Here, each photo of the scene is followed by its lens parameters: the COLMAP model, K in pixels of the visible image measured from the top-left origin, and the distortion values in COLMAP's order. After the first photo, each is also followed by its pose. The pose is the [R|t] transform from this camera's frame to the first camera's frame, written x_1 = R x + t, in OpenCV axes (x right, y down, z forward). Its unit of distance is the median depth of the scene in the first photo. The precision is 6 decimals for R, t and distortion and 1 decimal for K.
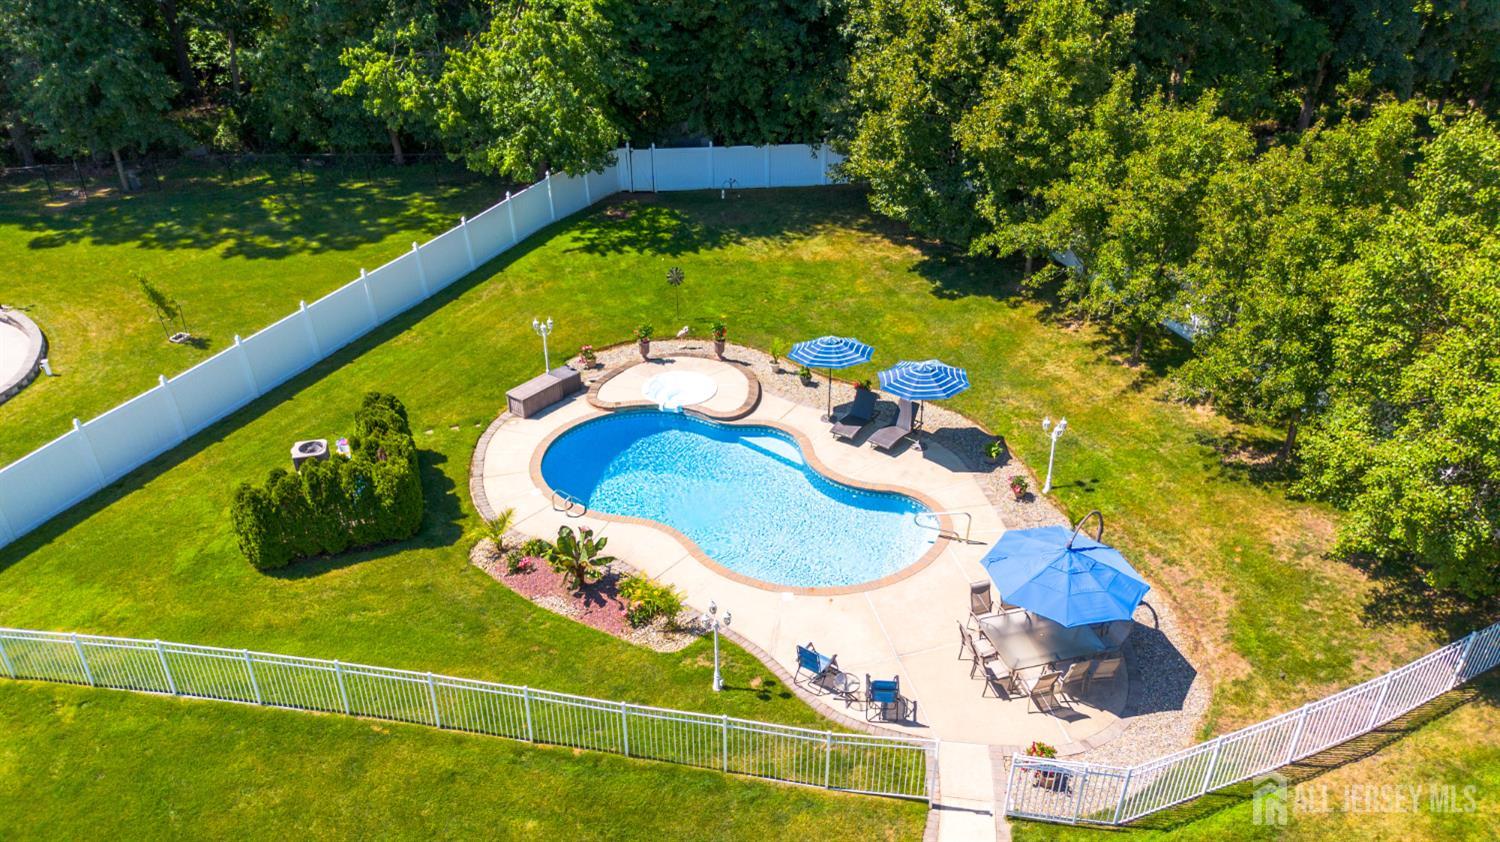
lens RADIAL K [[1064.0, 0, 750.0], [0, 1064.0, 421.0], [0, 0, 1]] dist [0.093920, -0.112542]
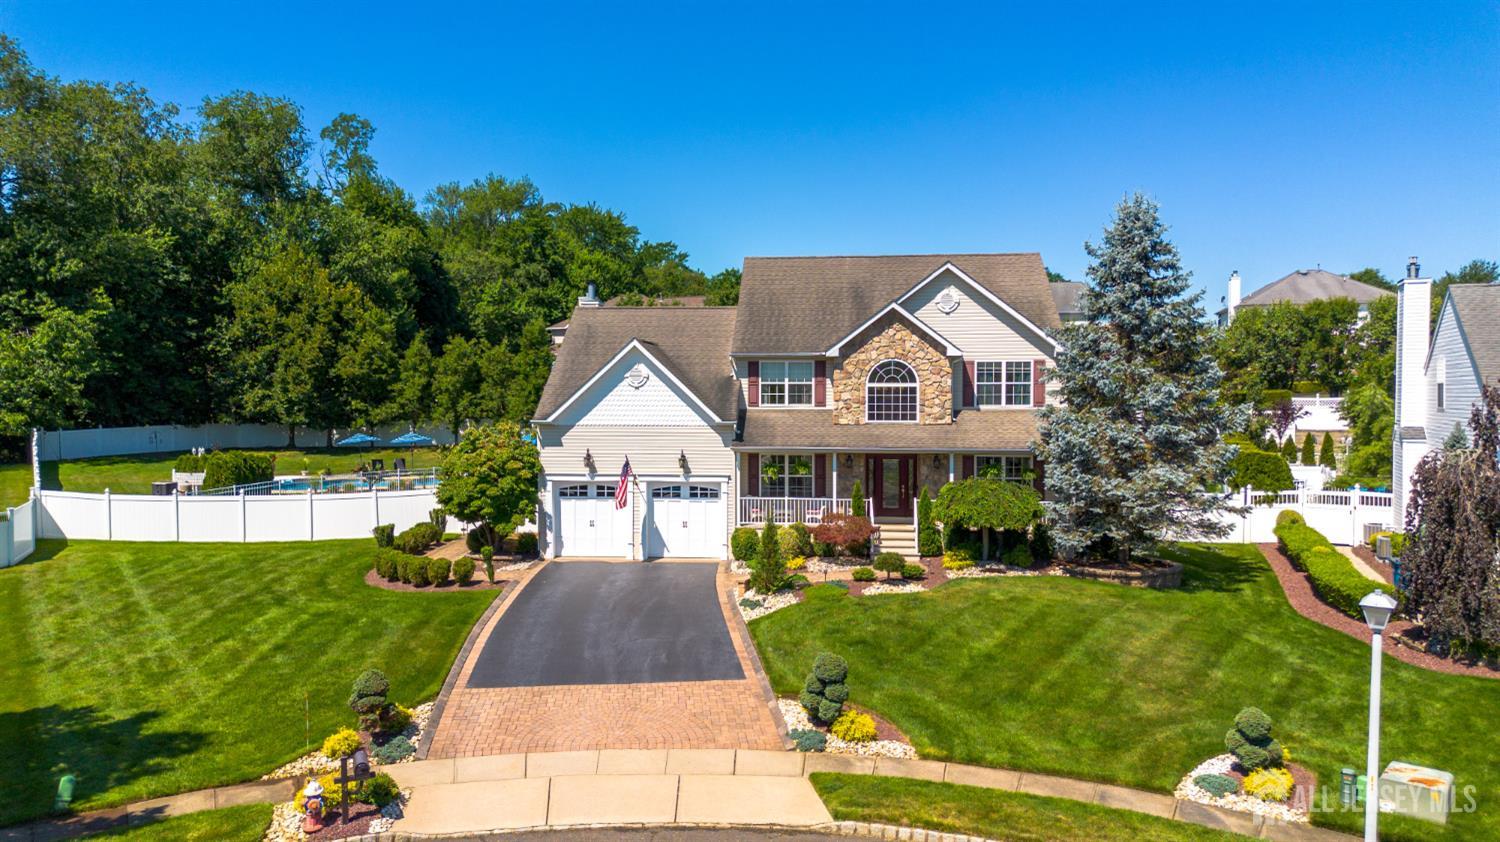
lens RADIAL K [[1061.1, 0, 750.0], [0, 1061.1, 421.0], [0, 0, 1]] dist [0.074315, -0.071591]
pose [[0.487161, -0.026919, 0.872897, -1.327255], [0.436785, 0.873039, -0.216845, 0.661251], [-0.756236, 0.486907, 0.437068, -0.488168]]
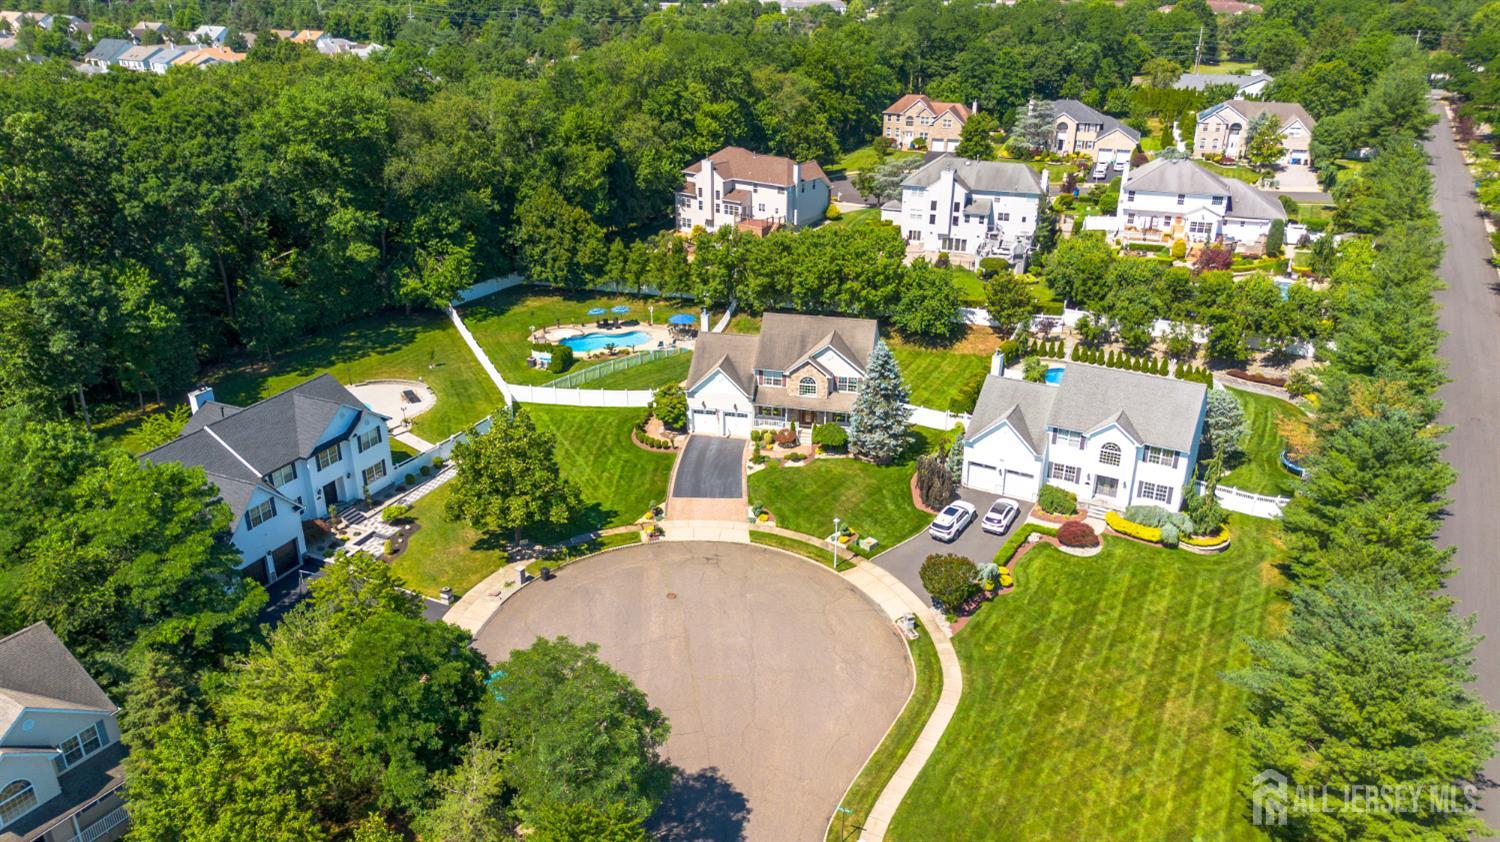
lens RADIAL K [[1064.0, 0, 750.0], [0, 1064.0, 421.0], [0, 0, 1]] dist [0.093920, -0.112542]
pose [[0.590432, -0.323078, 0.739602, -2.767990], [0.400784, 0.912780, 0.078777, 0.235209], [-0.700544, 0.249908, 0.668419, -2.103283]]
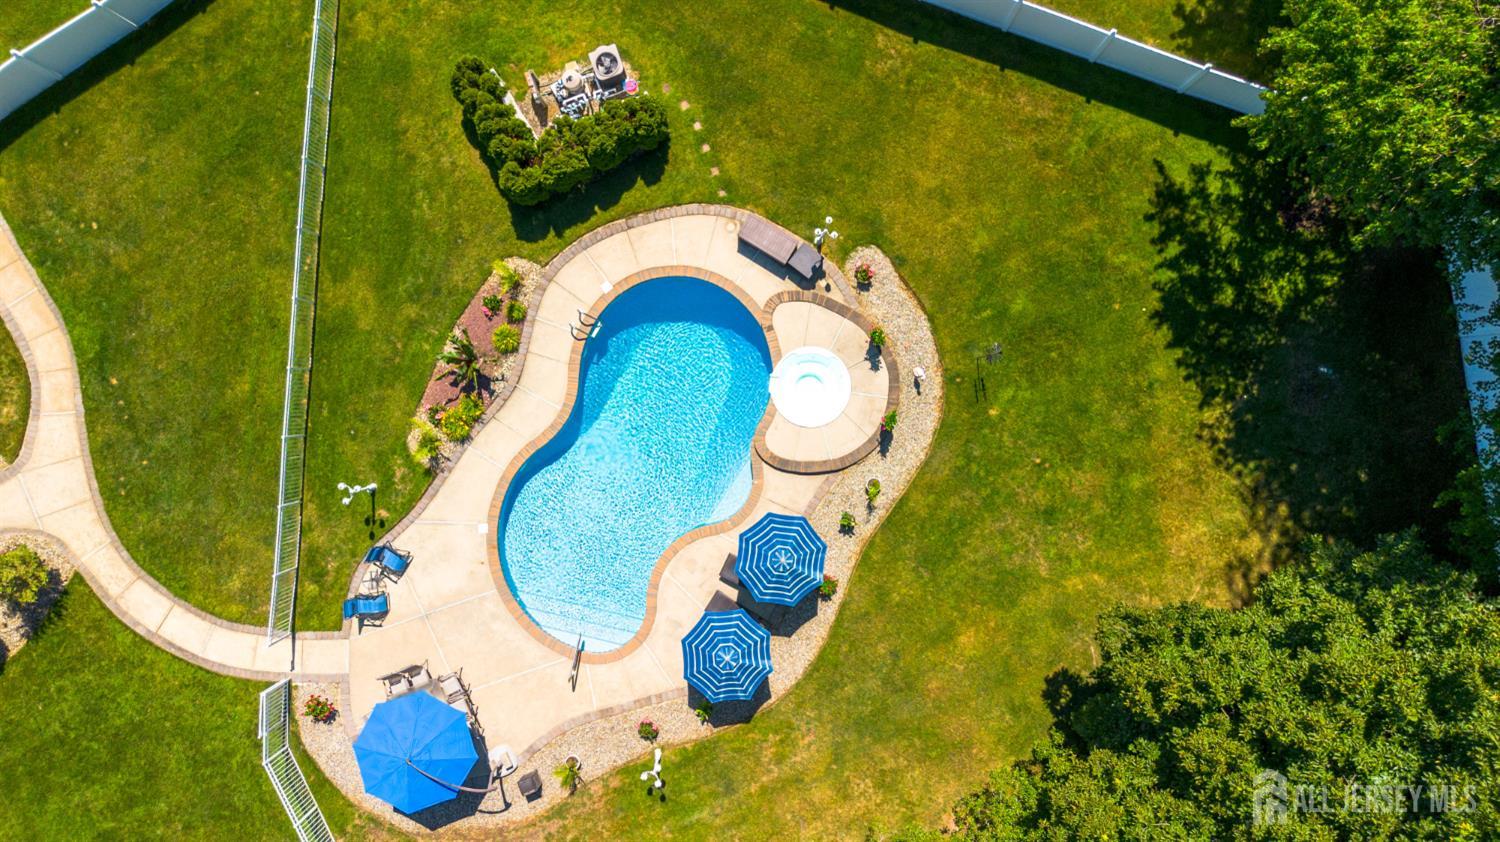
lens RADIAL K [[1047.6, 0, 755.0], [0, 1047.6, 430.0], [0, 0, 1]] dist [0.080189, -0.067163]
pose [[0.107441, 0.994054, 0.017684, -0.051742], [-0.486707, 0.037079, 0.872778, -0.828464], [0.866933, -0.102379, 0.487797, 0.527817]]
